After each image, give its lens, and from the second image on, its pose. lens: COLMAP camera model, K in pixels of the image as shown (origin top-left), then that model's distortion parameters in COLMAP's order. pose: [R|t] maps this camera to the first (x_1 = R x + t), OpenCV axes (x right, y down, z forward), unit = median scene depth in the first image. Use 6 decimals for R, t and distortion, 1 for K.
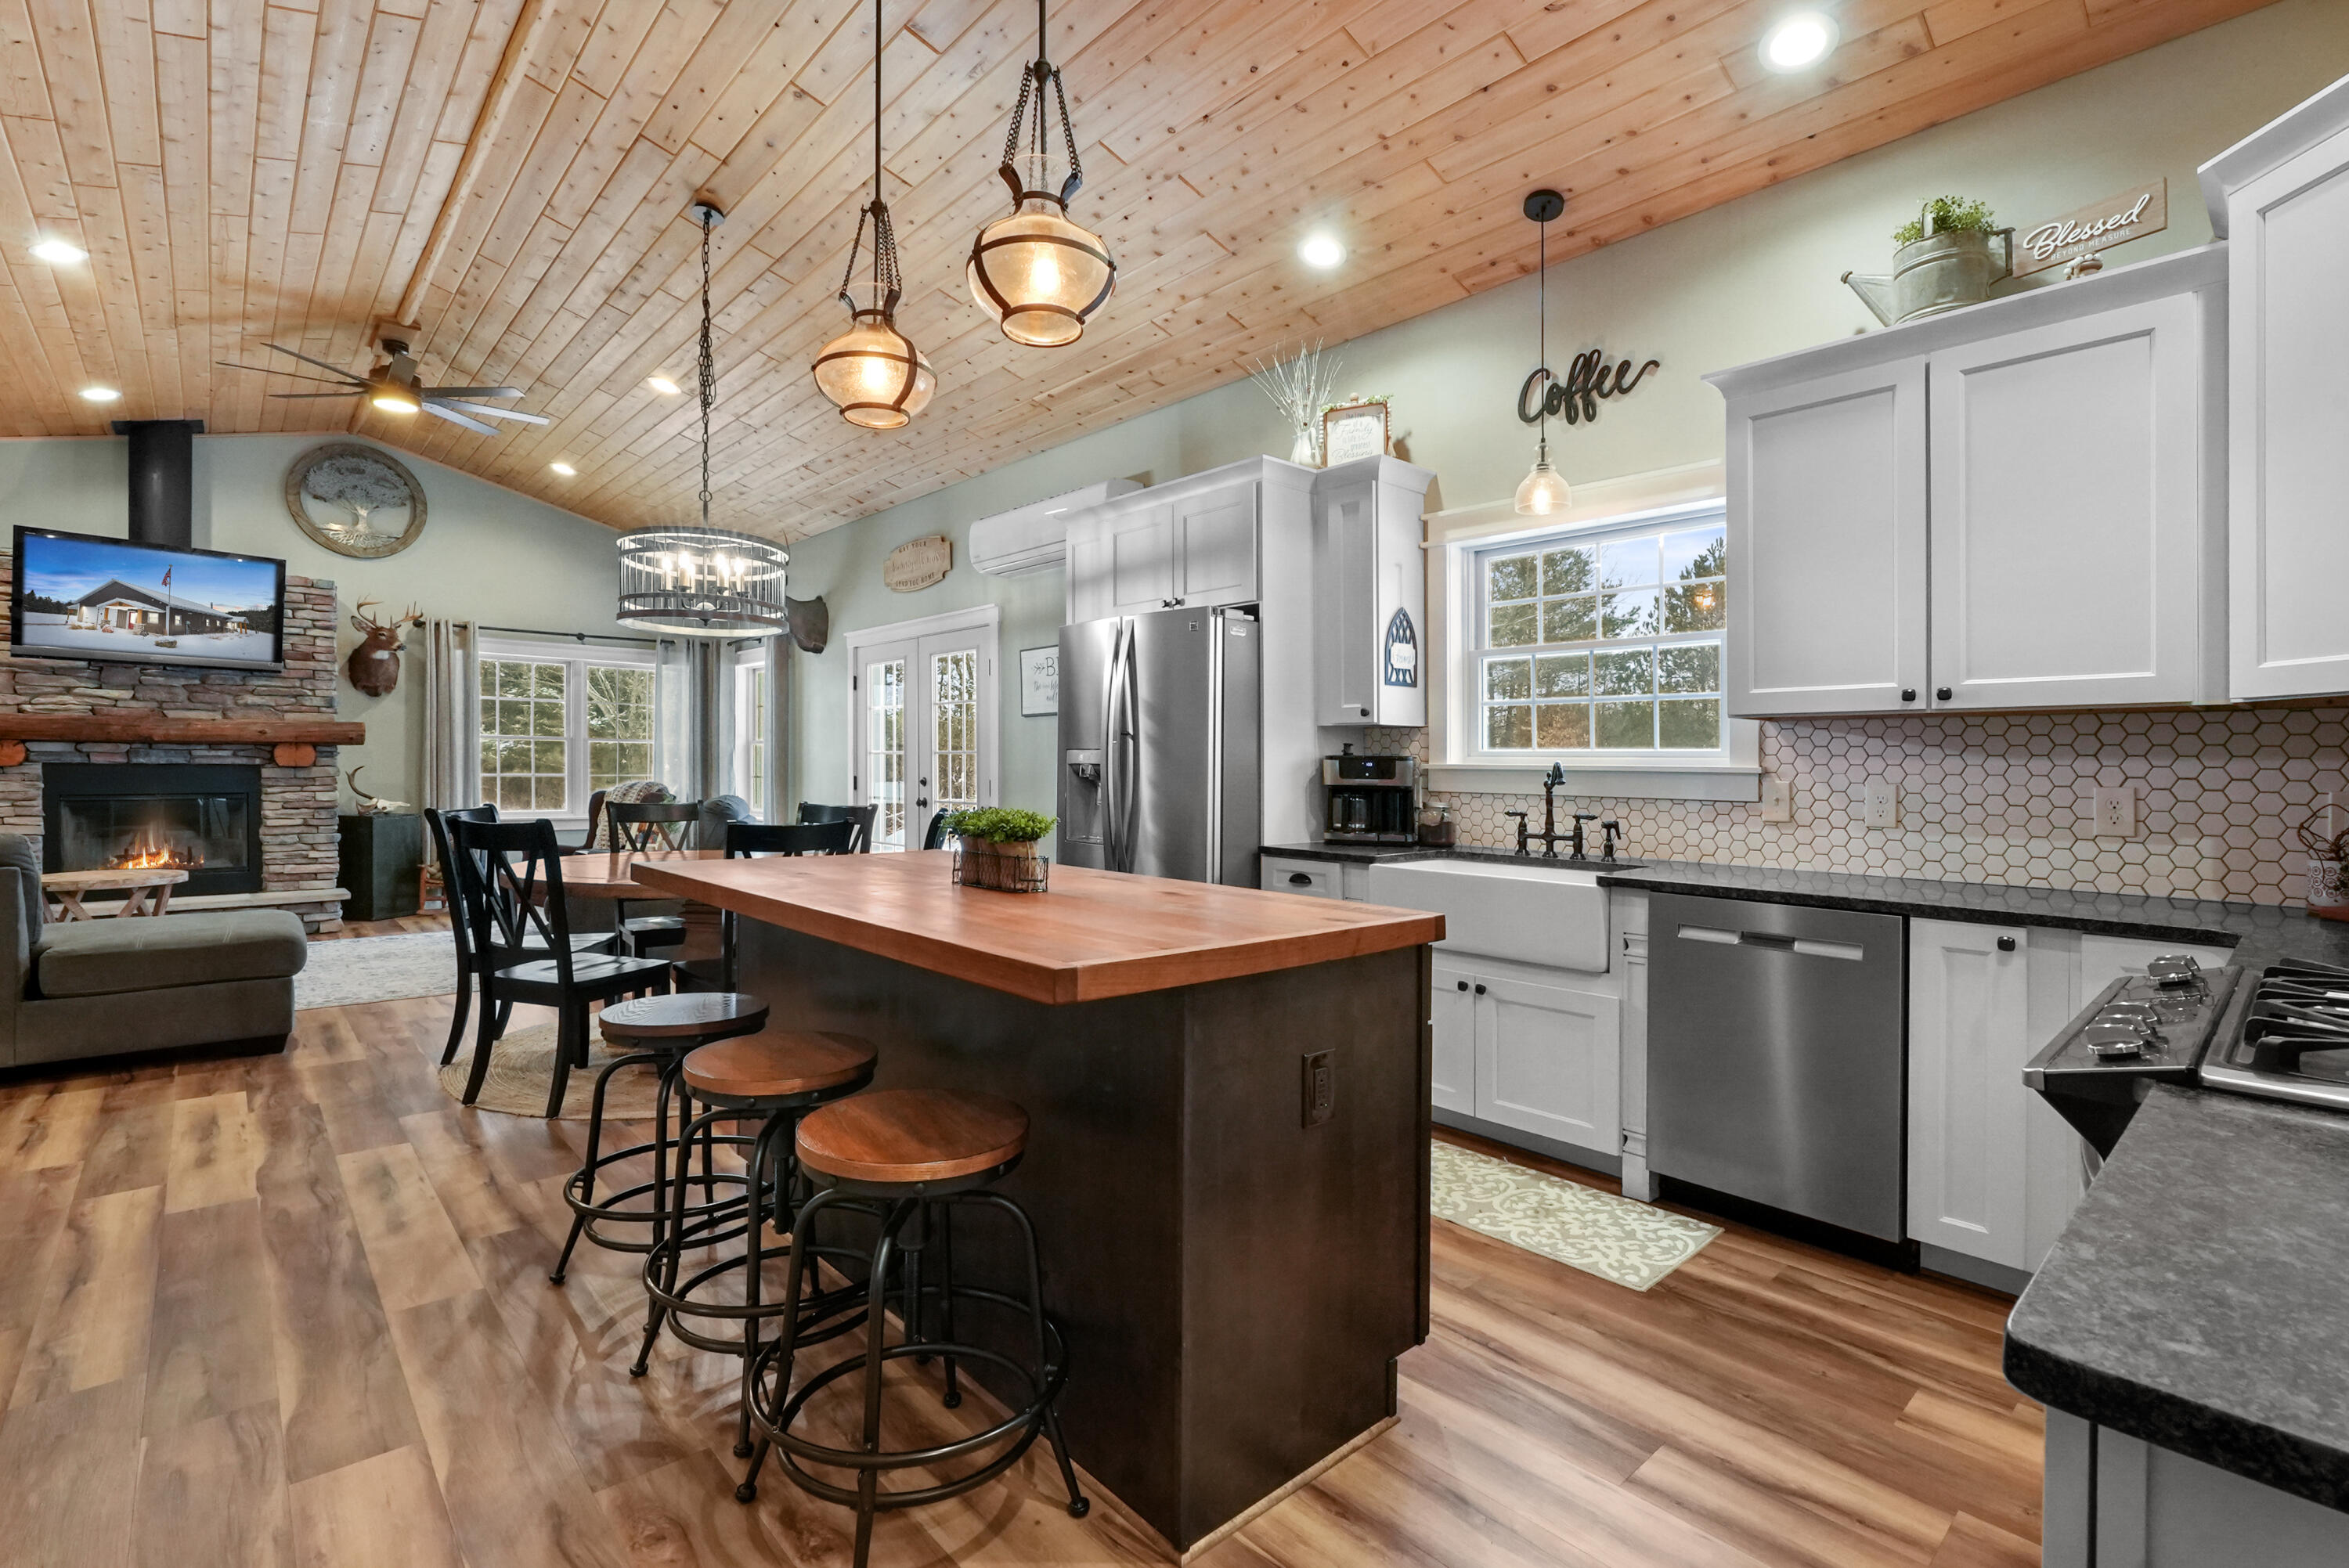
lens RADIAL K [[1051.5, 0, 1158.7], [0, 1051.5, 781.2], [0, 0, 1]] dist [0.000169, 0.001097]
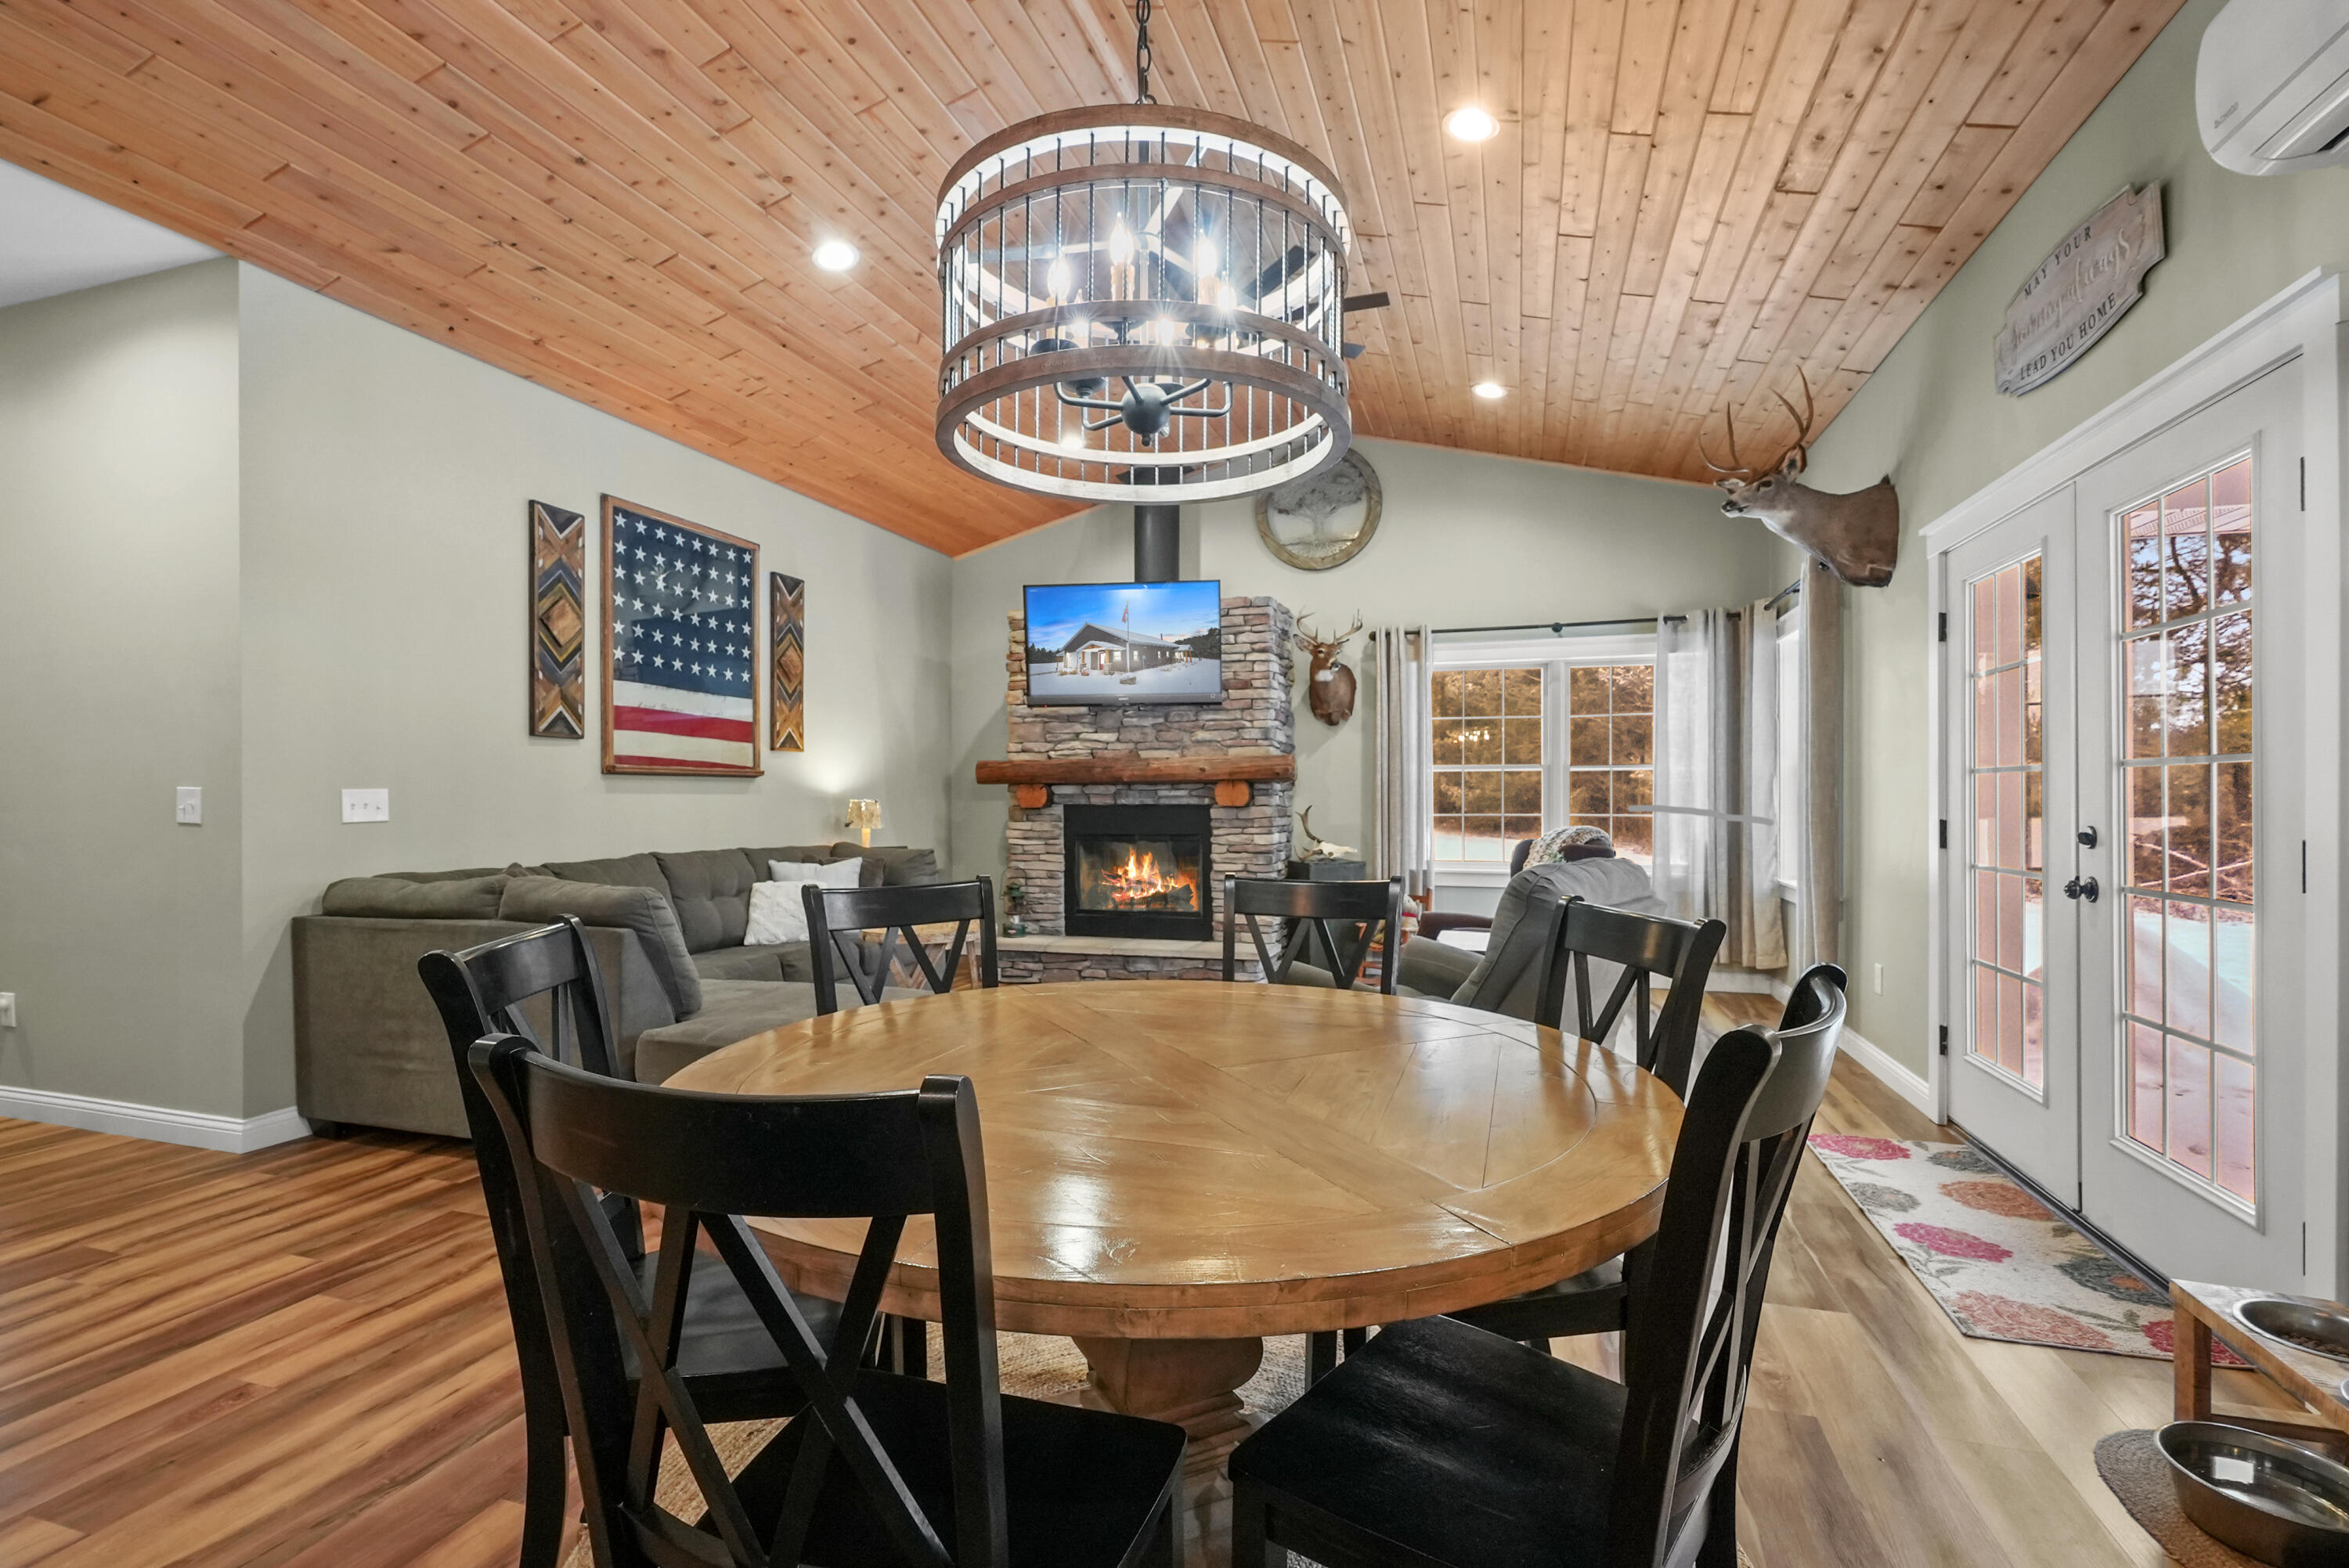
lens RADIAL K [[1069.0, 0, 1173.6], [0, 1069.0, 806.8], [0, 0, 1]] dist [-0.013188, 0.005107]
pose [[0.501232, -0.003911, -0.865304, -0.050424], [-0.003744, 0.999971, -0.006688, -0.007471], [0.865305, 0.006592, 0.501203, 0.501822]]
